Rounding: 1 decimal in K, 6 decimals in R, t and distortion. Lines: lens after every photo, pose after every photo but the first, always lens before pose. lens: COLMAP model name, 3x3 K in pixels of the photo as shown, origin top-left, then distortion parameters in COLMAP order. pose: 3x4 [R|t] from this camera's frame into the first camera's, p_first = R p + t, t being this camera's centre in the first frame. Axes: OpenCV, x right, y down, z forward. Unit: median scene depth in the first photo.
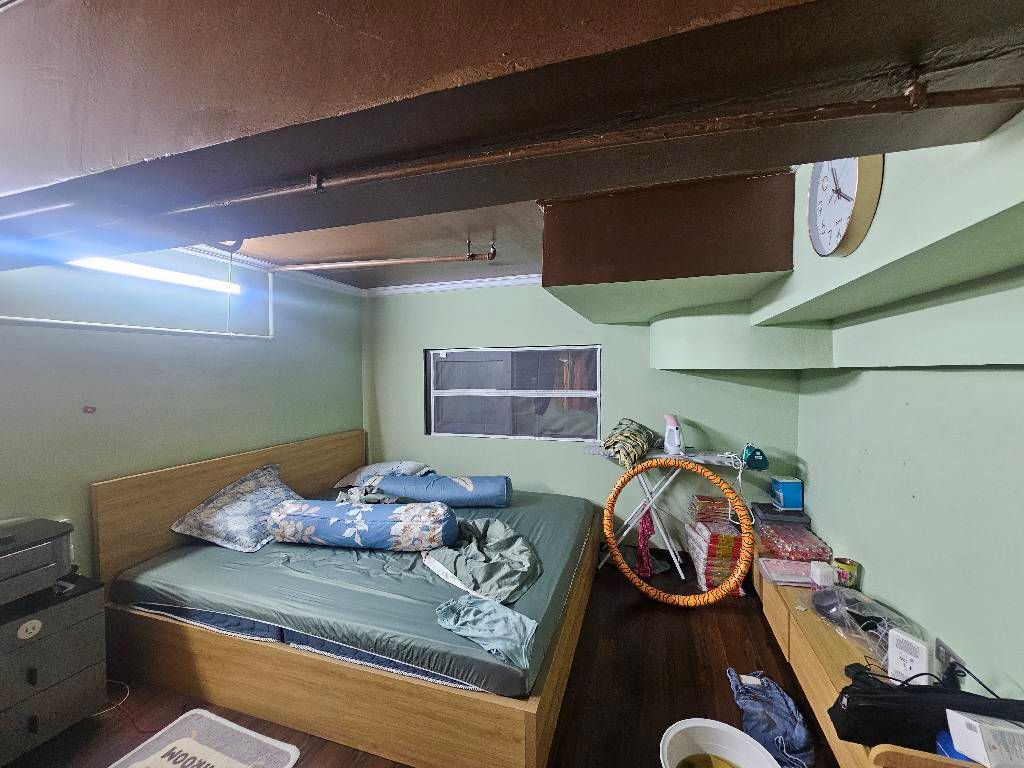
lens RADIAL K [[415.3, 0, 512.0], [0, 415.3, 384.0], [0, 0, 1]] dist [-0.000814, -0.000139]
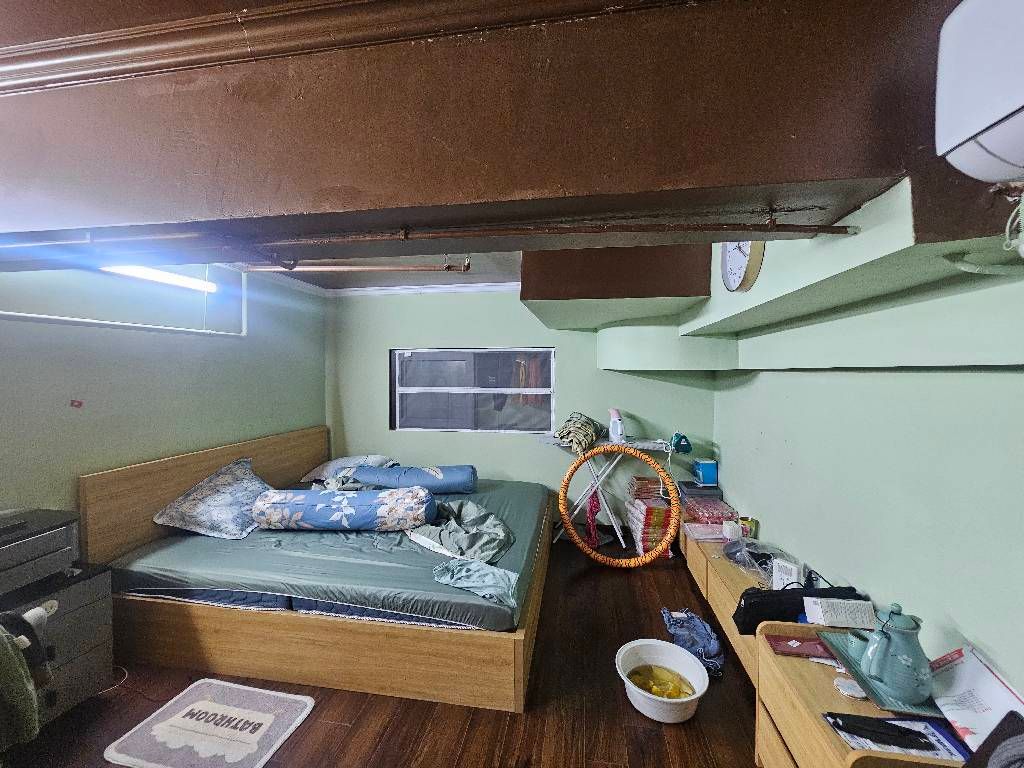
lens RADIAL K [[413.1, 0, 512.0], [0, 413.1, 384.0], [0, 0, 1]] dist [0.000318, 0.000101]
pose [[0.989039, 0.004514, 0.147583, -0.093303], [-0.004483, 0.999990, -0.000545, 0.007775], [-0.147584, -0.000123, 0.989050, -0.136347]]
